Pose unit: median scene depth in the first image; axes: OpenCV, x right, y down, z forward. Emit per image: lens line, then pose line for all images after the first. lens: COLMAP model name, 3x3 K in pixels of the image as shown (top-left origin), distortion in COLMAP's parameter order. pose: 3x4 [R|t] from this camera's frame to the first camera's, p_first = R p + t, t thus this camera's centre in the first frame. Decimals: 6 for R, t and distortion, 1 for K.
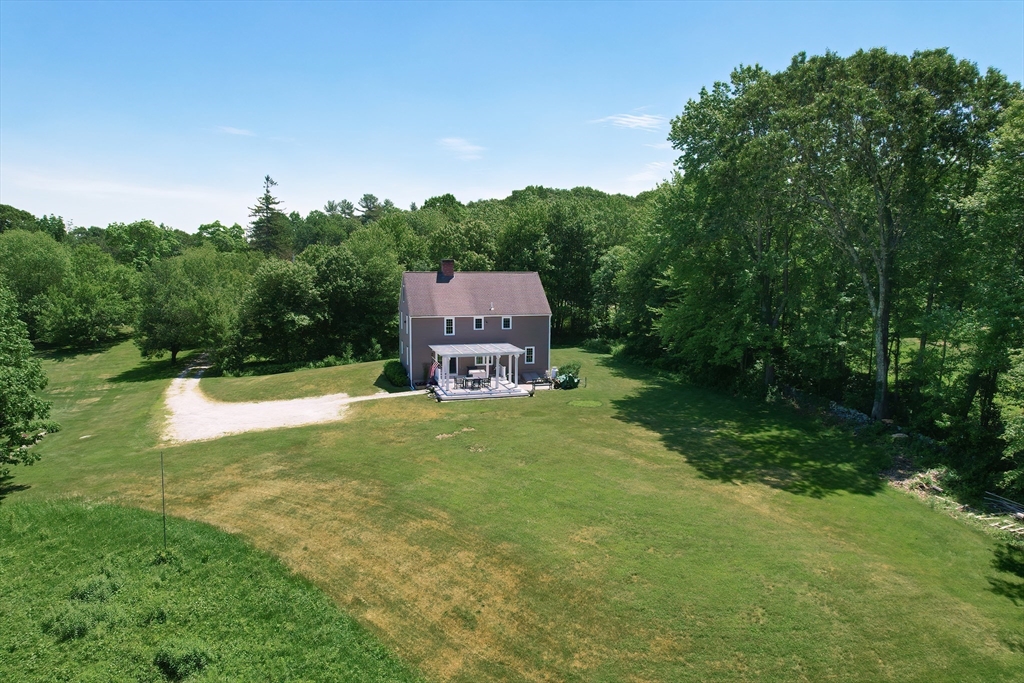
lens RADIAL K [[638.9, 0, 515.8], [0, 638.9, 346.3], [0, 0, 1]] dist [-0.034353, 0.007684]
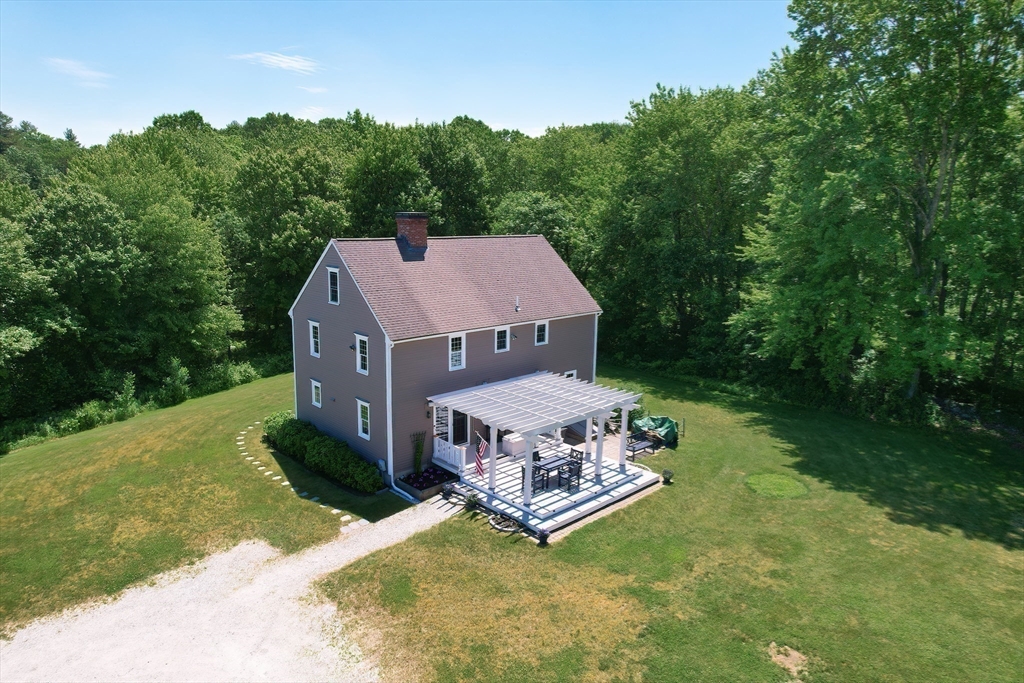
lens RADIAL K [[638.9, 0, 504.9], [0, 638.9, 337.3], [0, 0, 1]] dist [-0.034353, 0.007684]
pose [[0.894373, -0.081635, 0.439810, -0.206181], [0.052159, 0.995531, 0.078718, -0.057376], [-0.444271, -0.047463, 0.894634, 0.399759]]
